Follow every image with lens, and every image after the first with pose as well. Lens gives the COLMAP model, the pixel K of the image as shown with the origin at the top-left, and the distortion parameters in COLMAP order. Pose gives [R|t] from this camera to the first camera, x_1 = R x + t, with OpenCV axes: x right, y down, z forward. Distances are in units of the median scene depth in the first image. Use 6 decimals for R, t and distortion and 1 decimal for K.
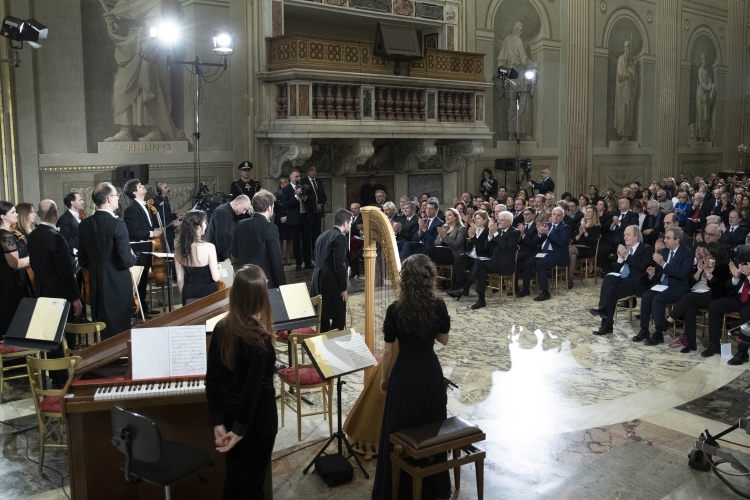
lens RADIAL K [[705.8, 0, 375.0], [0, 705.8, 250.0], [0, 0, 1]] dist [-0.011441, -0.008486]
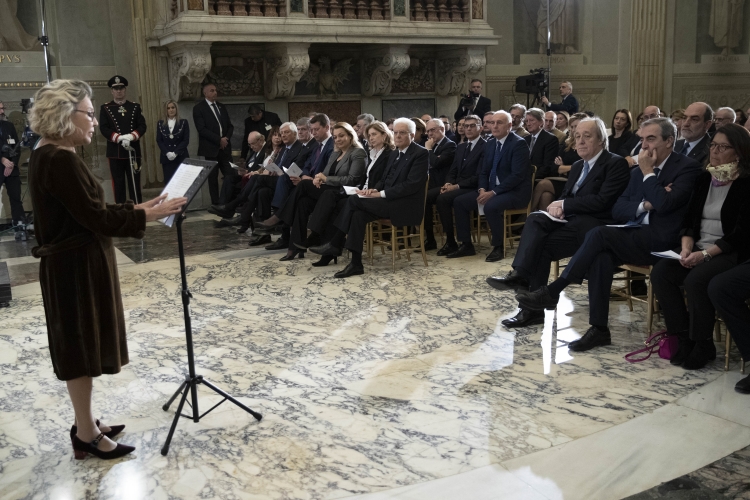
lens RADIAL K [[688.9, 0, 375.0], [0, 688.9, 250.0], [0, 0, 1]] dist [0.001575, 0.020900]
pose [[0.976055, 0.009385, -0.217323, 0.231266], [-0.002664, 0.999510, 0.031203, 0.032739], [0.217509, -0.029877, 0.975601, 0.335604]]
